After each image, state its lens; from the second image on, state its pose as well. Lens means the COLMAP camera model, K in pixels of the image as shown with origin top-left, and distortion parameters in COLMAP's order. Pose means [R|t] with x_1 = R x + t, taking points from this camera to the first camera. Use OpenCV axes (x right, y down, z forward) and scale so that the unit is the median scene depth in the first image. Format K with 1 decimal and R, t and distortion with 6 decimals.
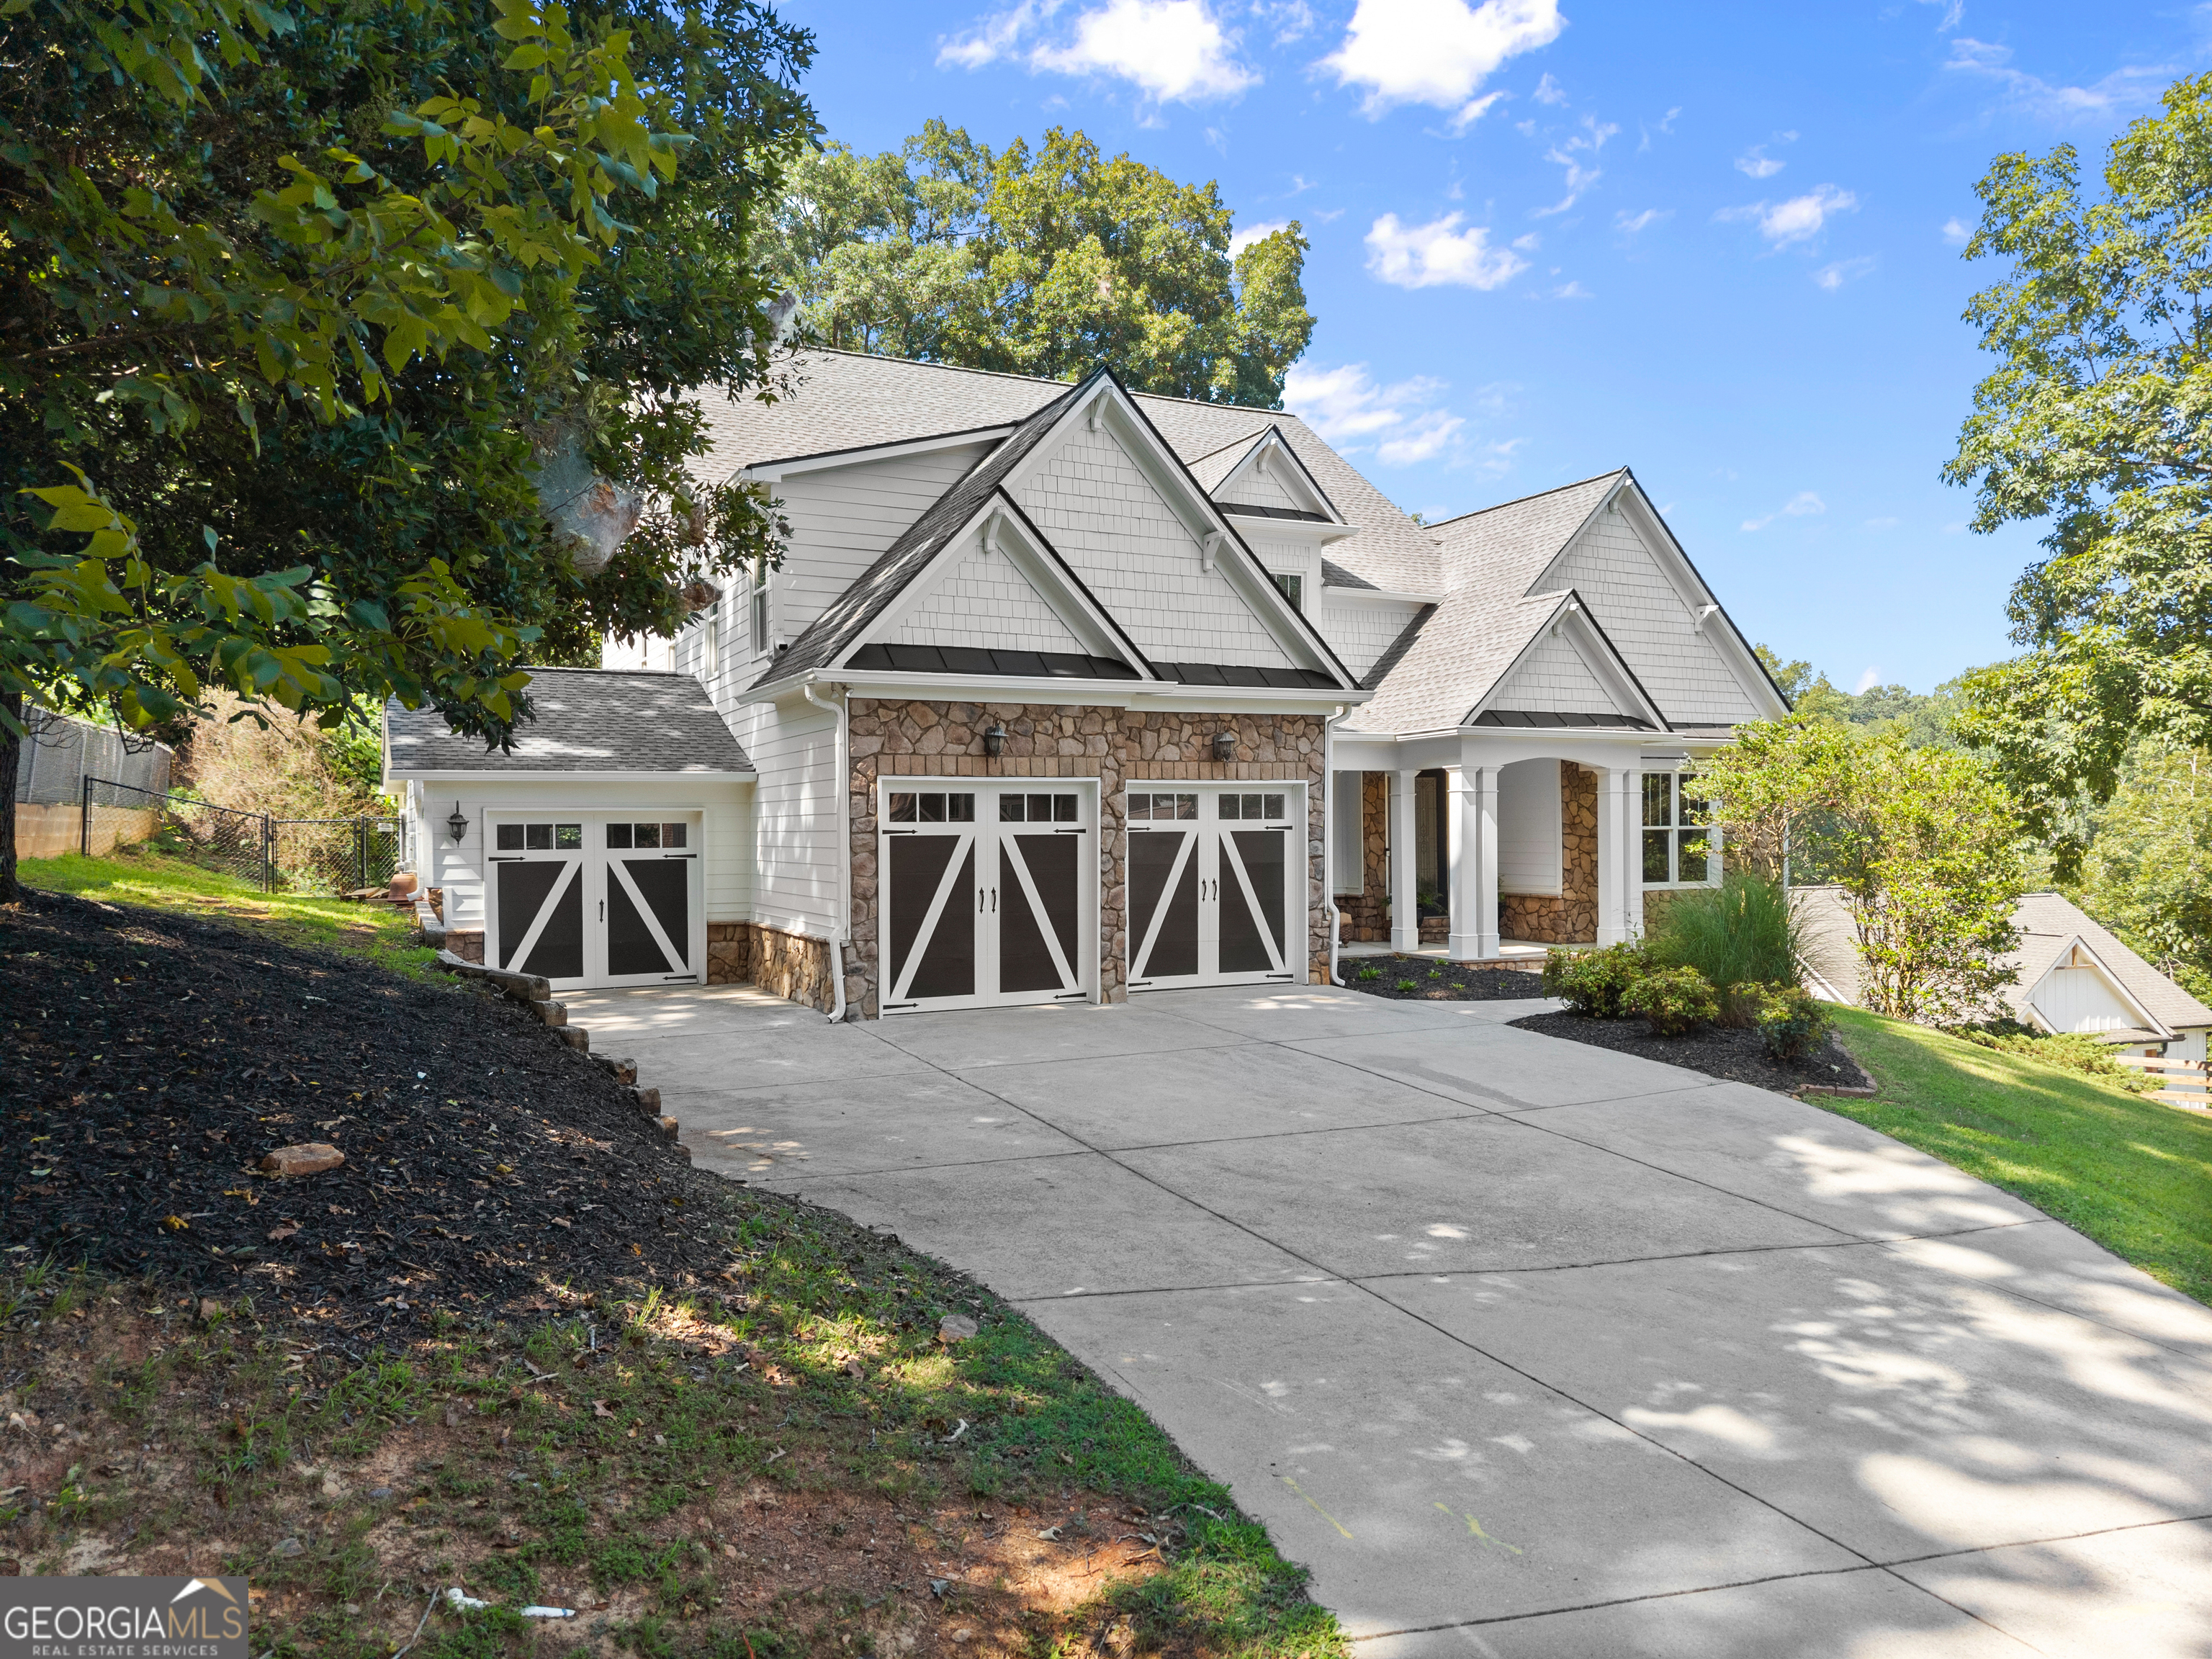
lens RADIAL K [[1557.7, 0, 1095.0], [0, 1557.7, 832.2], [0, 0, 1]] dist [0.069628, -0.032145]
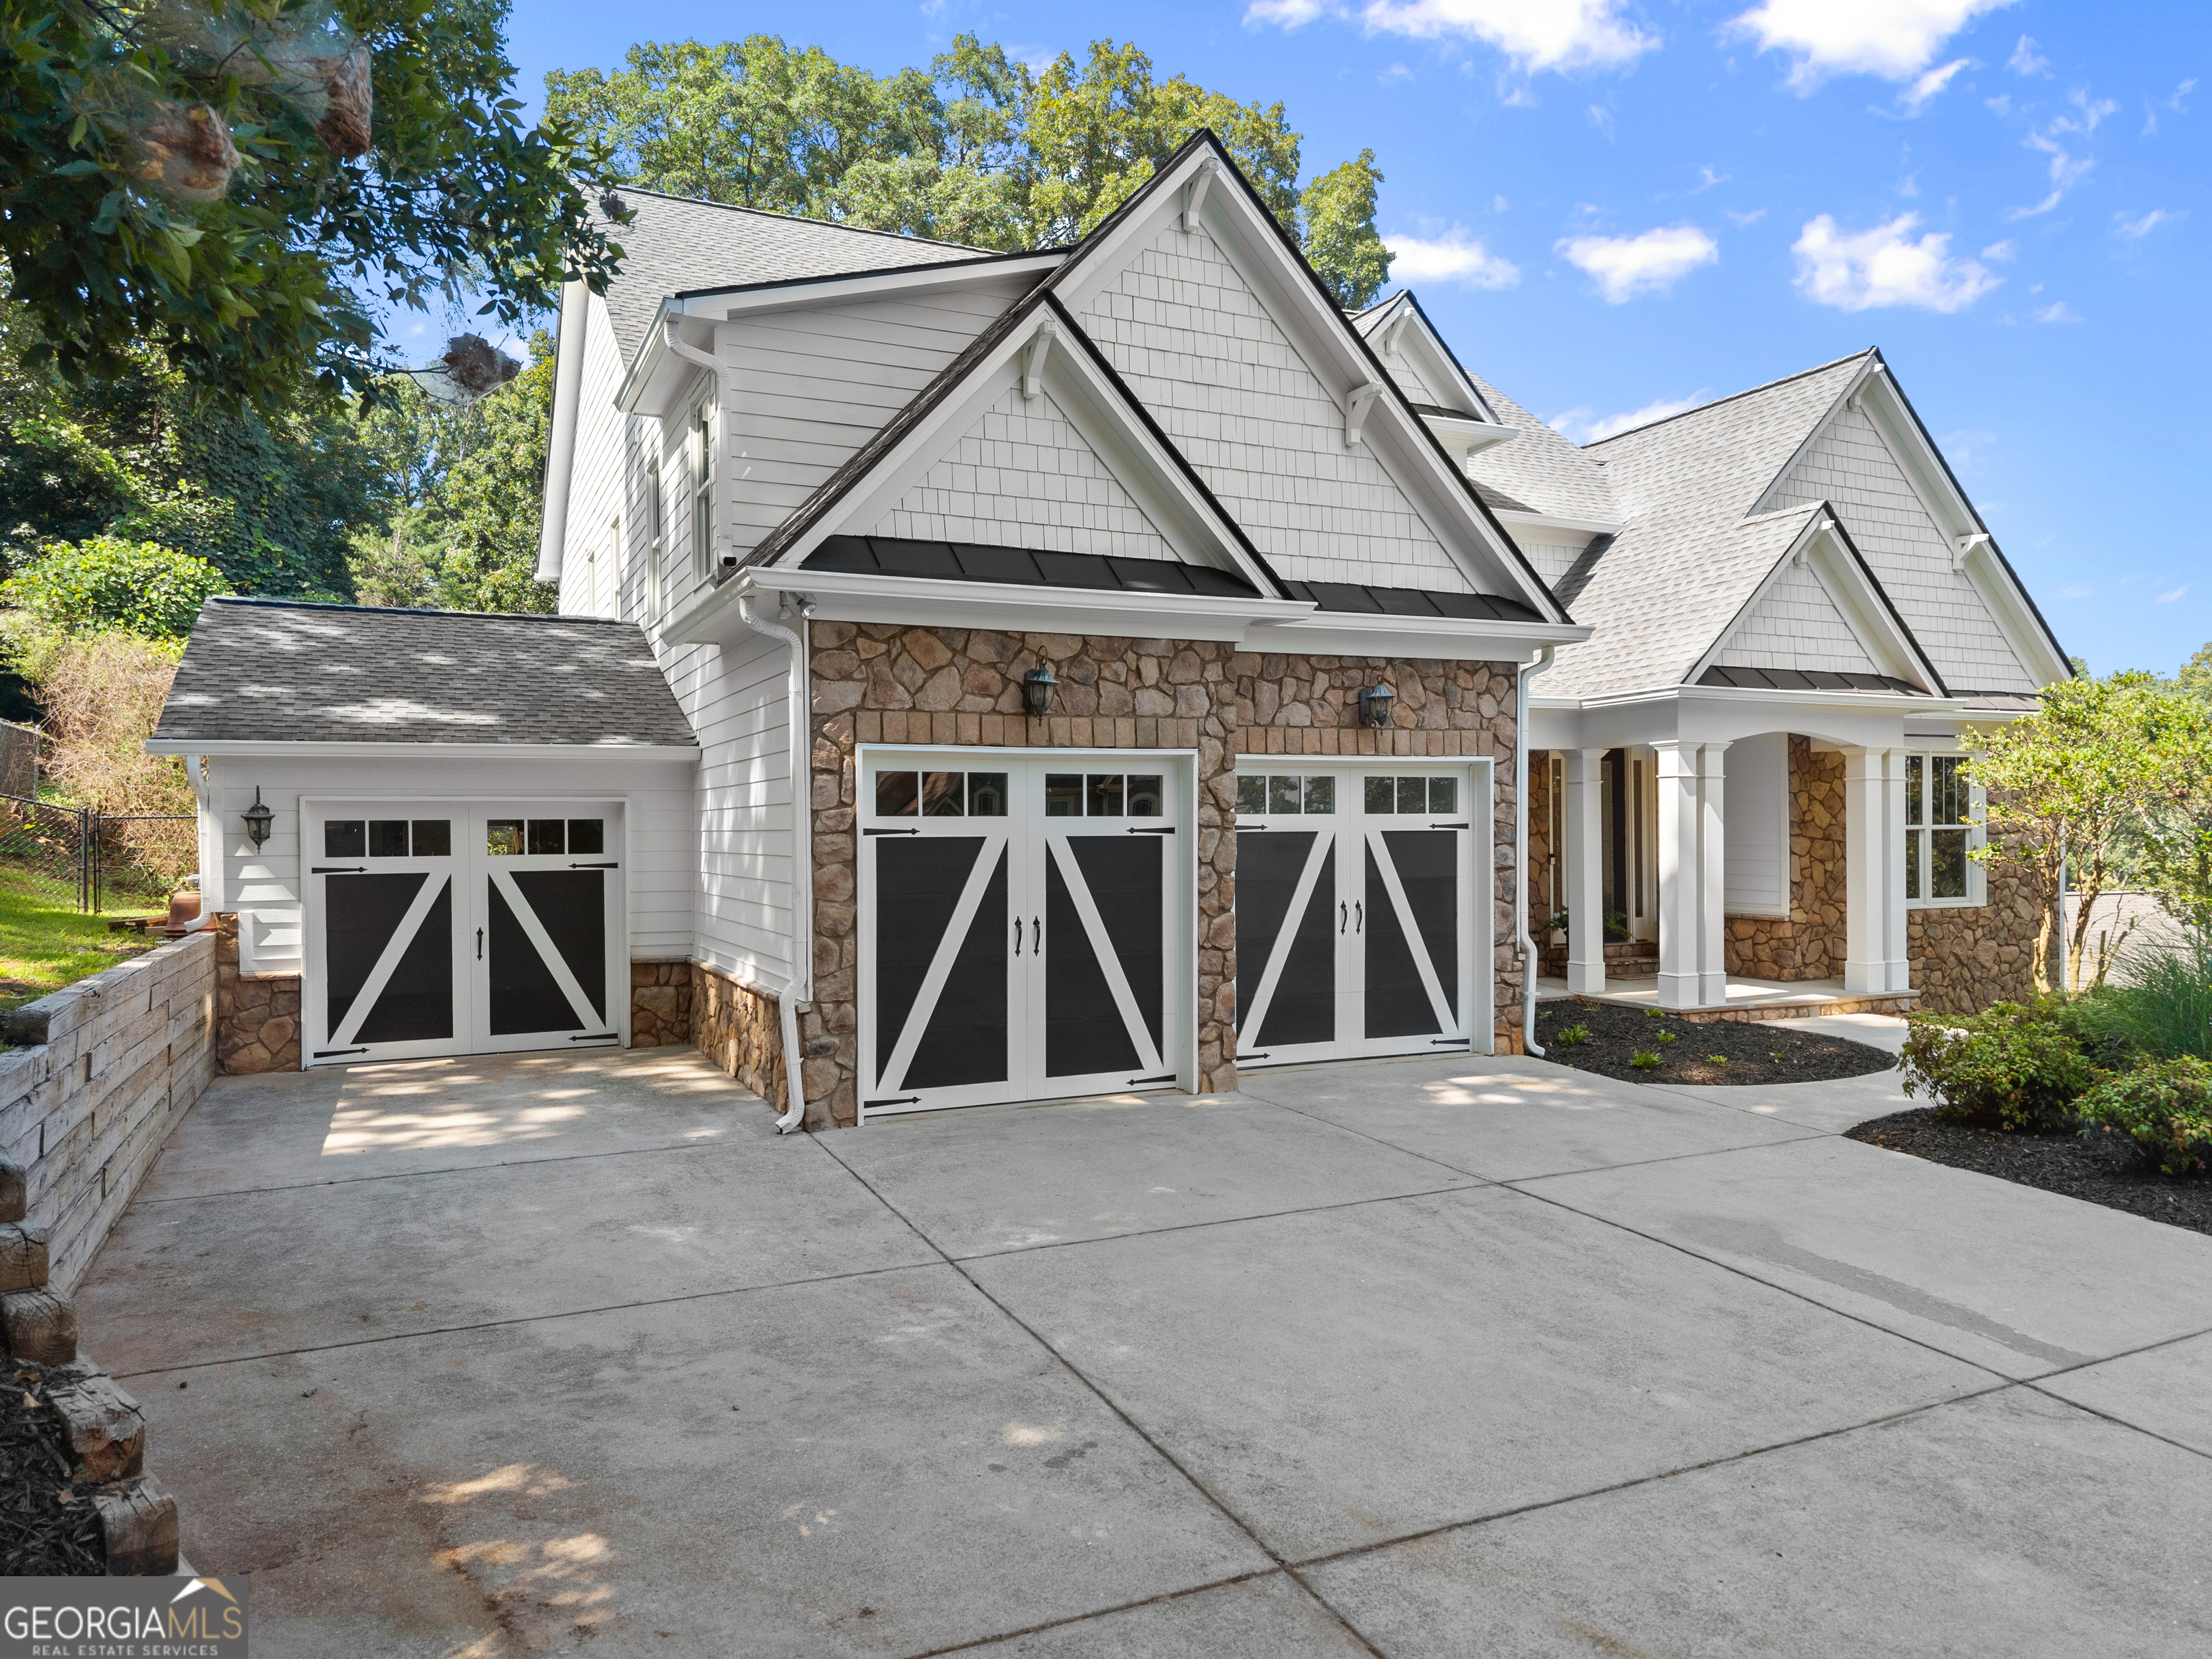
lens RADIAL K [[1414.7, 0, 1026.5], [0, 1414.7, 832.4], [0, 0, 1]] dist [0.067352, -0.153885]
pose [[0.997826, 0.000863, -0.065895, -0.027785], [-0.000875, 1.000000, -0.000155, 0.000169], [0.065895, 0.000213, 0.997827, 0.375360]]
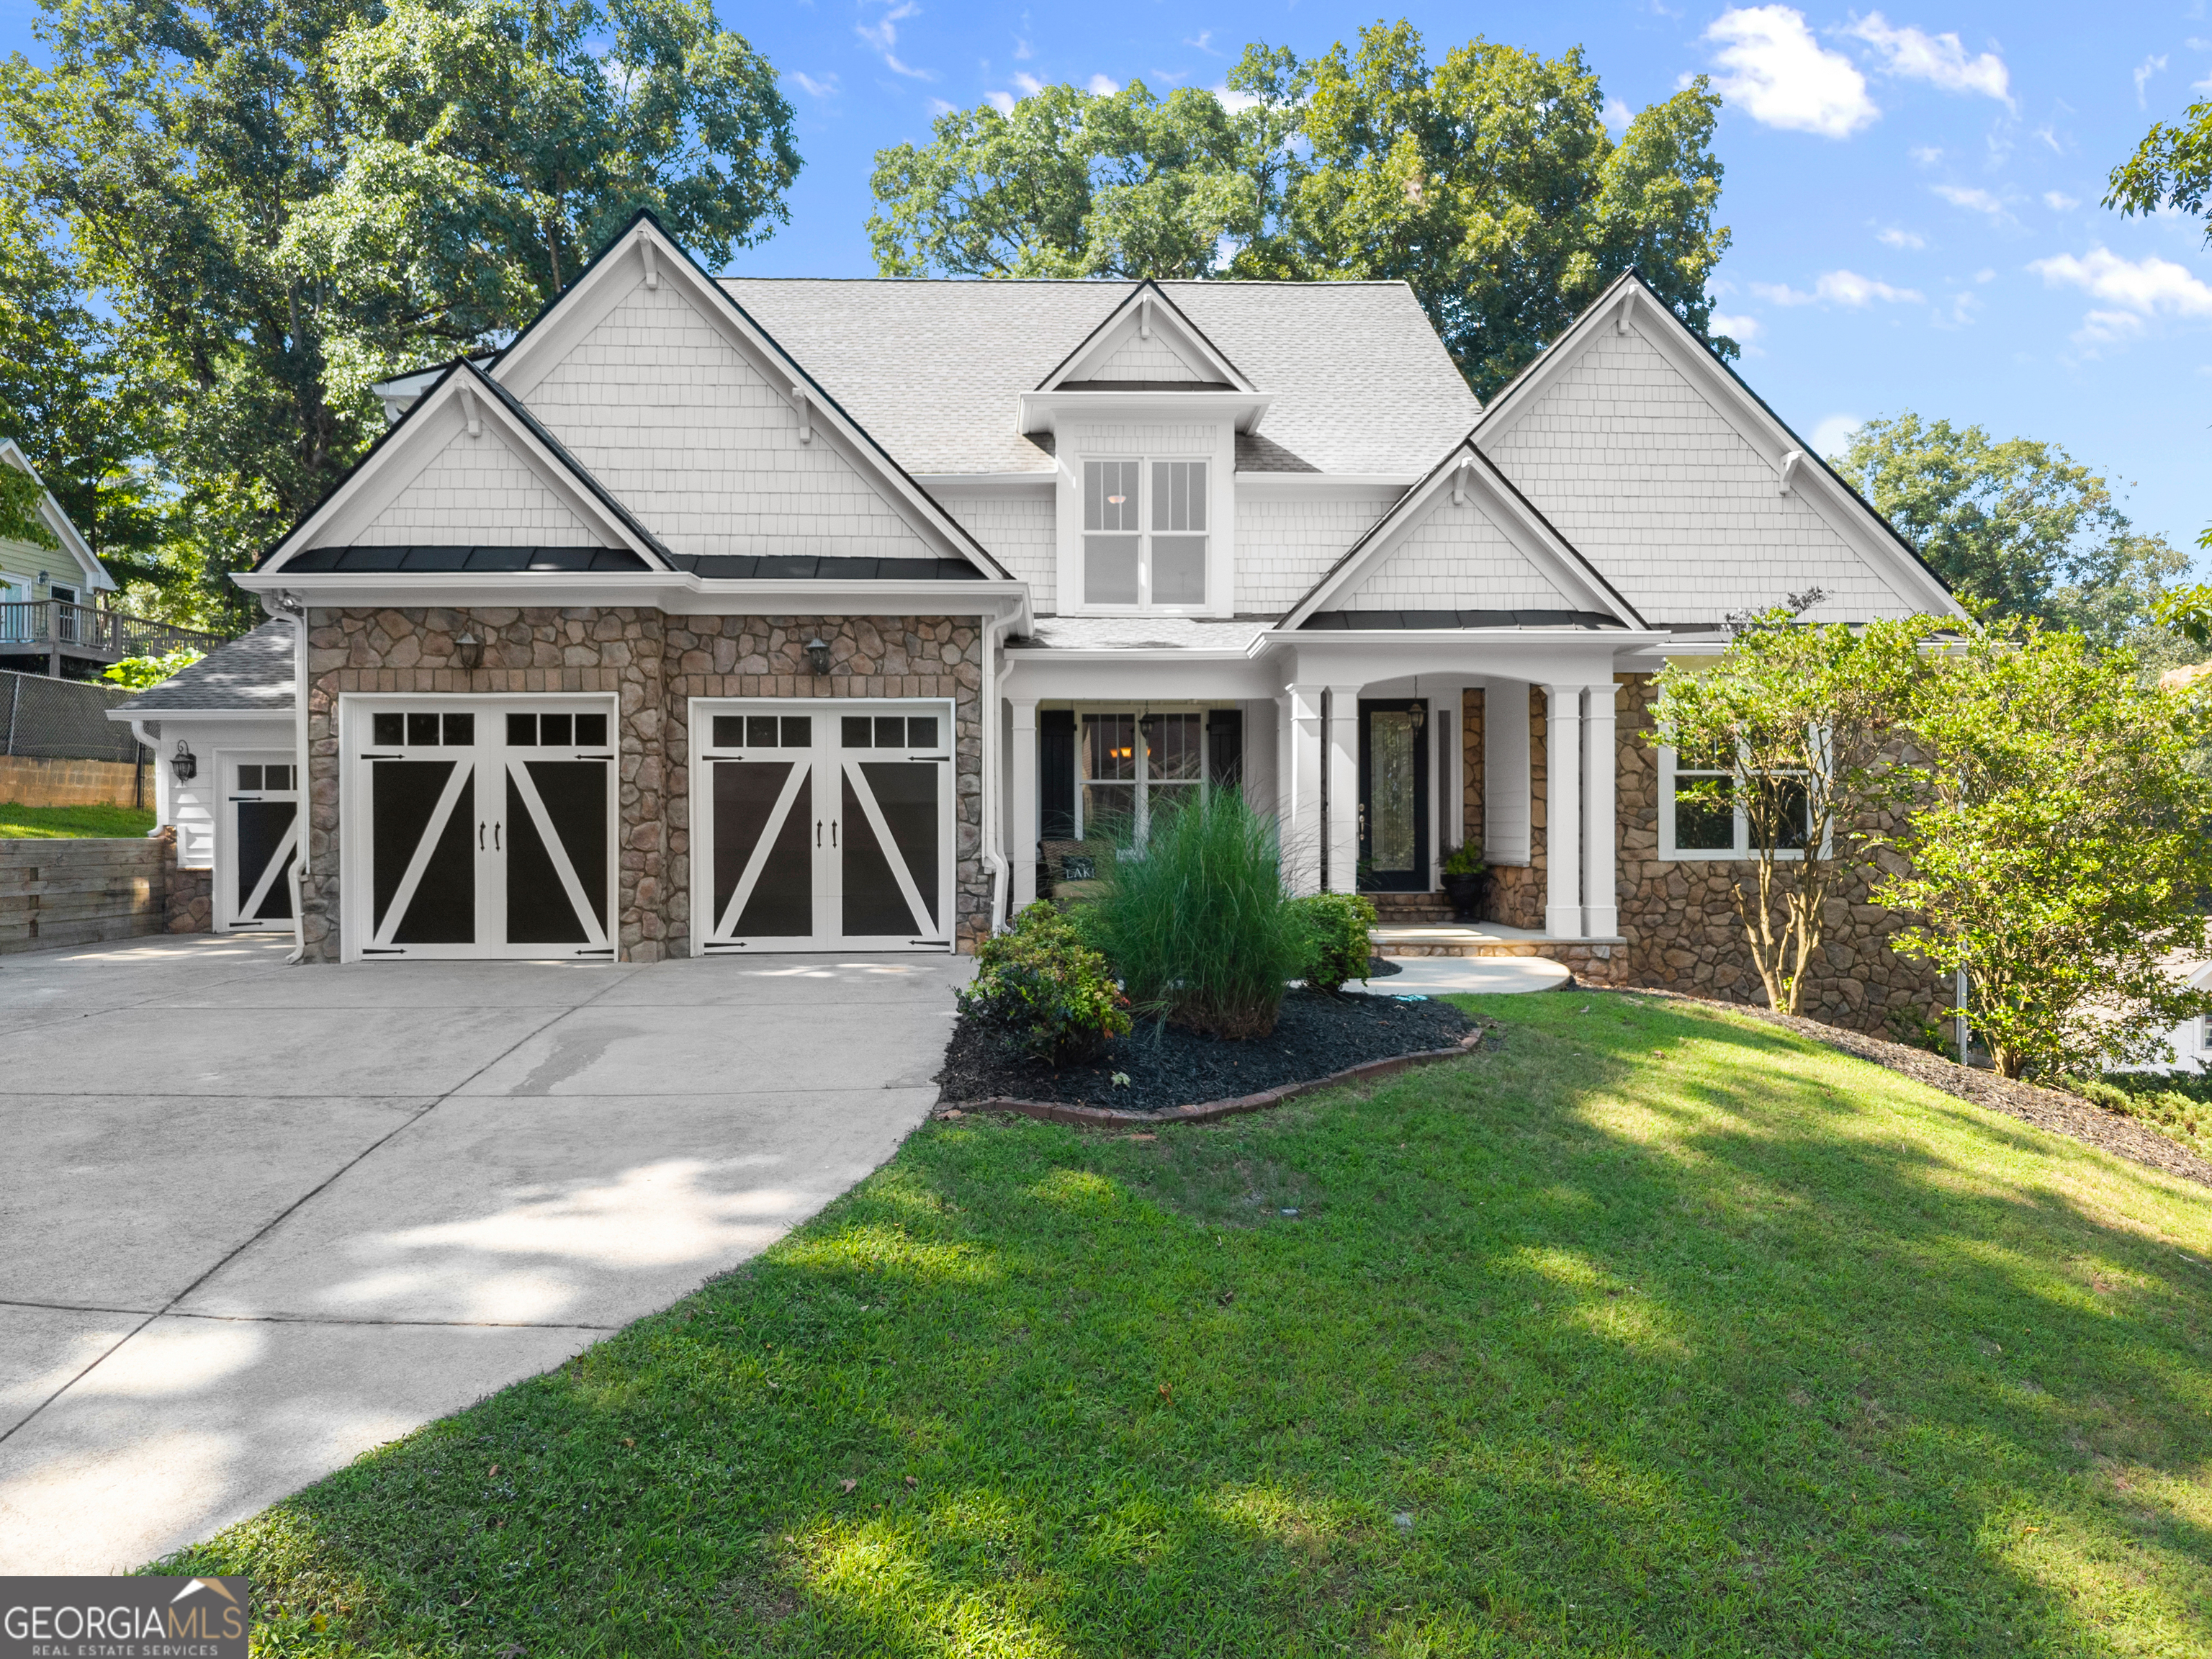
lens RADIAL K [[1548.9, 0, 1384.6], [0, 1548.9, 870.5], [0, 0, 1]] dist [0.104676, -0.172388]
pose [[0.904657, 0.008574, -0.426055, 0.696085], [-0.006705, 0.999960, 0.005887, 0.050069], [0.426089, -0.002469, 0.904678, 0.385804]]
